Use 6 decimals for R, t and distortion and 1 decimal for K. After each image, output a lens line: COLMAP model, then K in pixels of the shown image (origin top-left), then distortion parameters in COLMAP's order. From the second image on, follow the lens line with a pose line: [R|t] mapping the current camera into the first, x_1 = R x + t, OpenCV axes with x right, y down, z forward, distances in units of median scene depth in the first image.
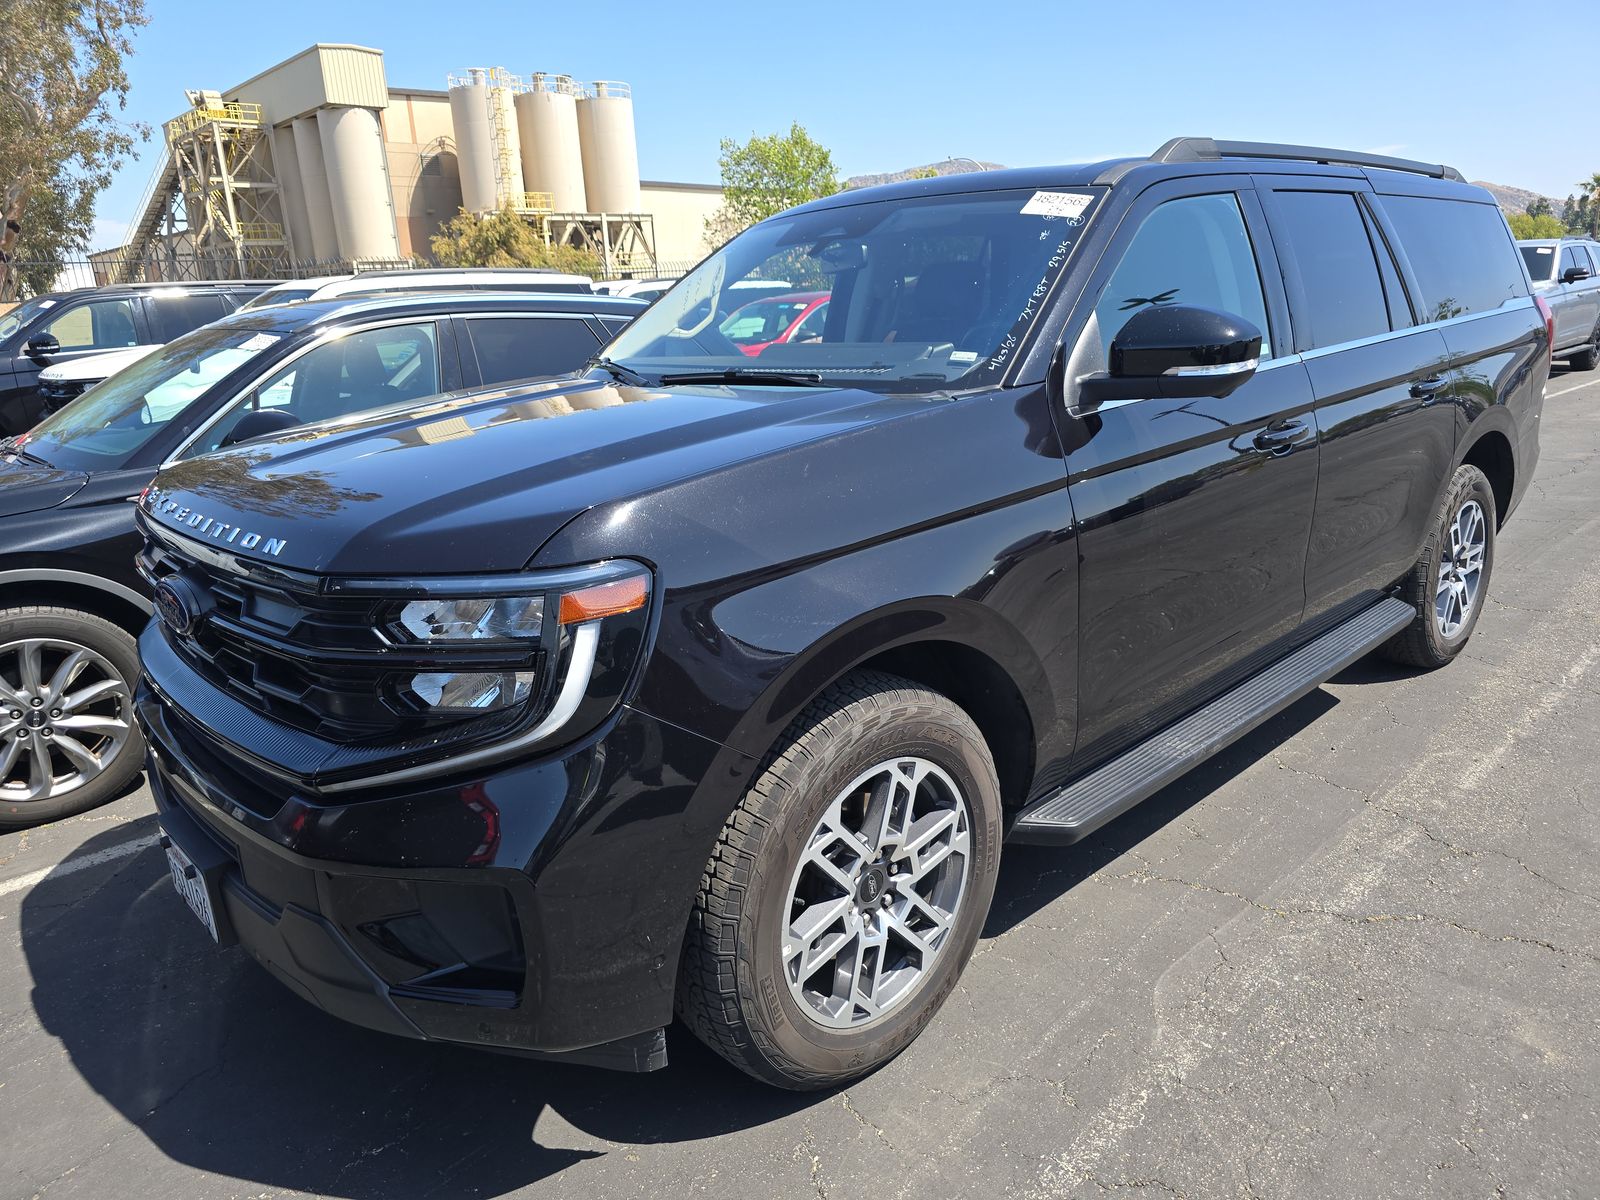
lens RADIAL K [[1095.3, 0, 804.1], [0, 1095.3, 590.0], [0, 0, 1]] dist [0.049111, -0.007632]
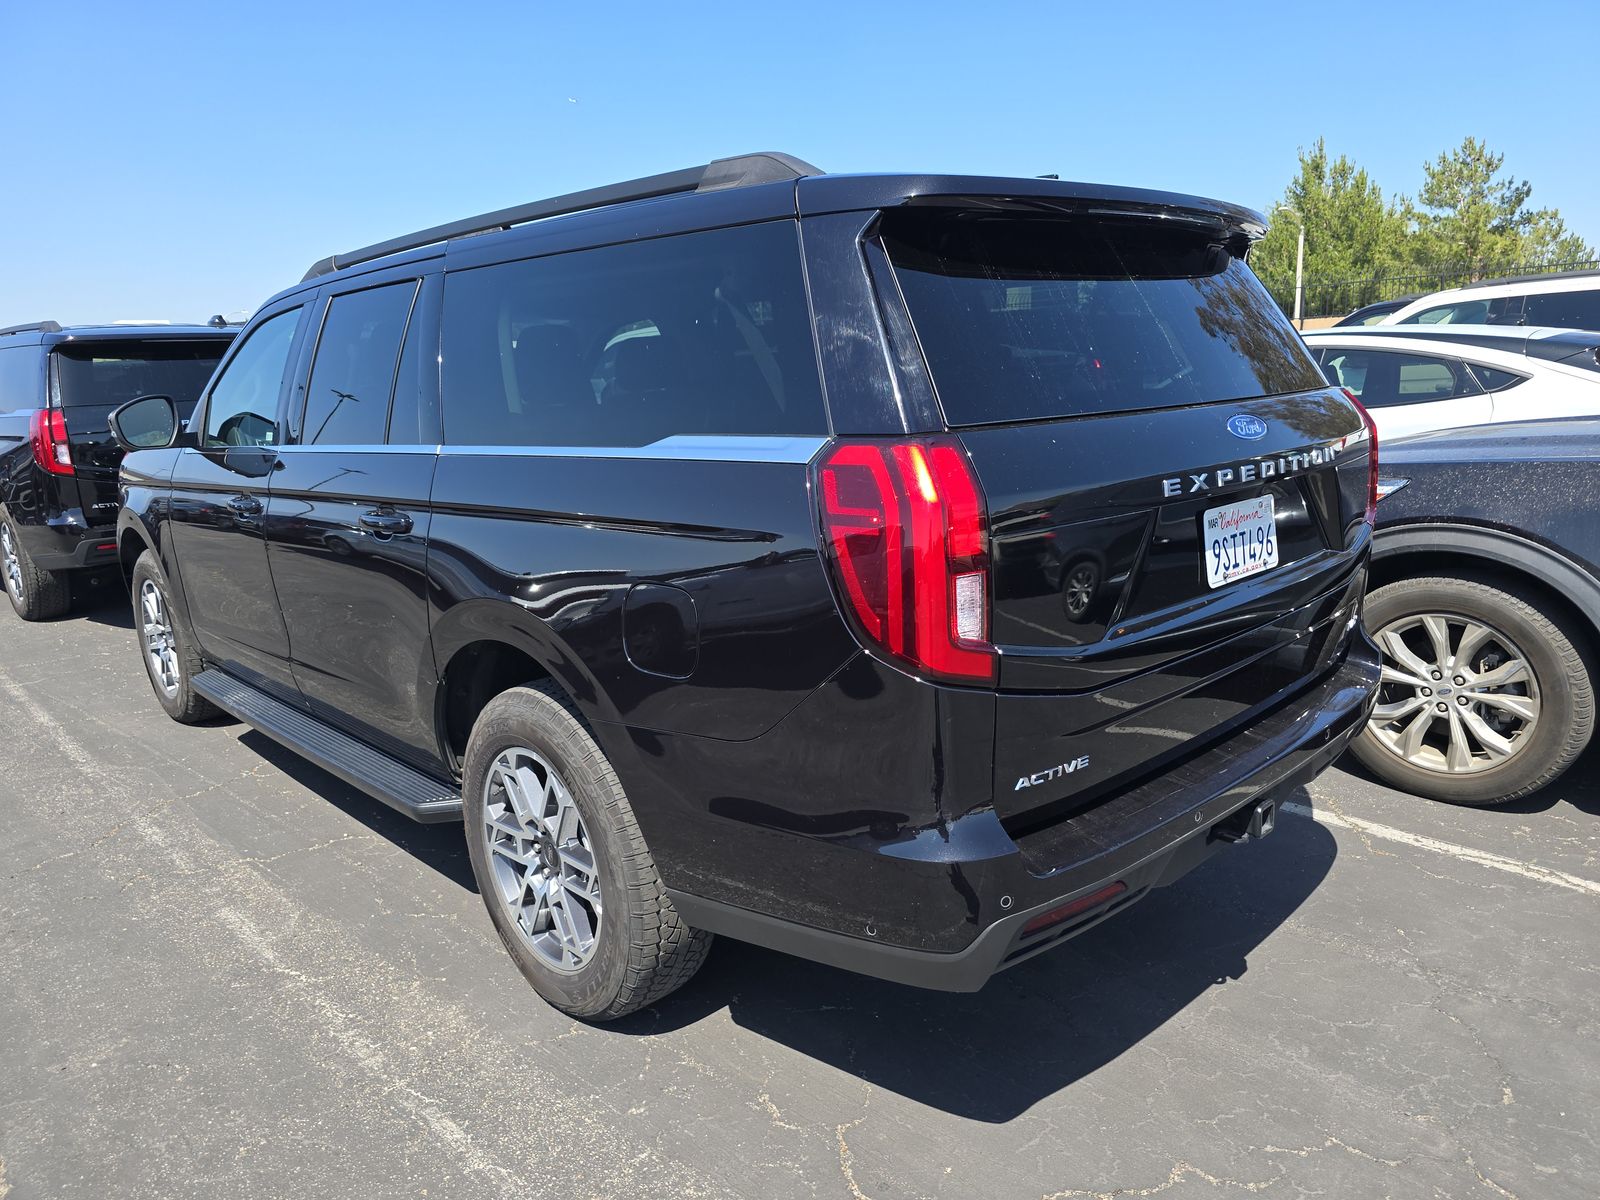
lens RADIAL K [[1095.3, 0, 806.9], [0, 1095.3, 600.5], [0, 0, 1]] dist [0.049111, -0.007632]
pose [[-0.009197, 0.251803, -0.967735, 1.392643], [-0.222935, 0.942902, 0.247460, -0.408149], [0.974790, 0.218018, 0.047463, 1.331833]]
